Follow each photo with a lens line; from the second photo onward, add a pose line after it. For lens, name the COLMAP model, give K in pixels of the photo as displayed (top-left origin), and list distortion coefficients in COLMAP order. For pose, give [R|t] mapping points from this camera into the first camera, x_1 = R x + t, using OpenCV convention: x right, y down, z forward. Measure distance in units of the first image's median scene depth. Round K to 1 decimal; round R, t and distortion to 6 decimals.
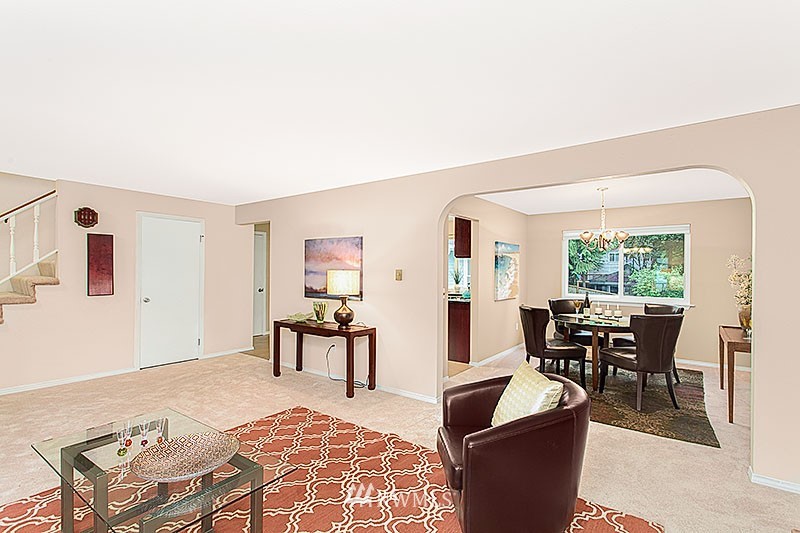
lens RADIAL K [[379.9, 0, 406.1], [0, 379.9, 272.8], [0, 0, 1]] dist [0.000933, -0.000427]
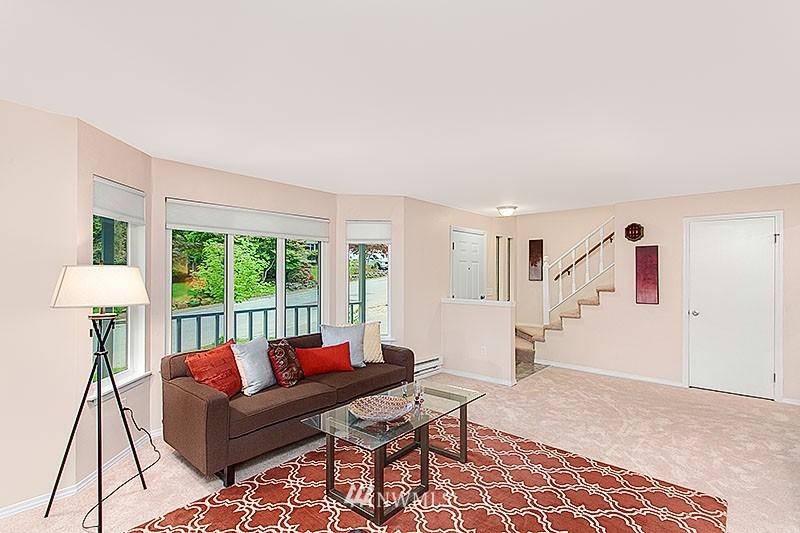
lens RADIAL K [[379.9, 0, 403.3], [0, 379.9, 263.5], [0, 0, 1]] dist [0.000933, -0.000427]
pose [[-0.092323, -0.038521, -0.994984, 0.327487], [-0.008758, 0.999244, -0.037873, -0.006514], [0.995691, 0.005217, -0.092591, 0.433386]]
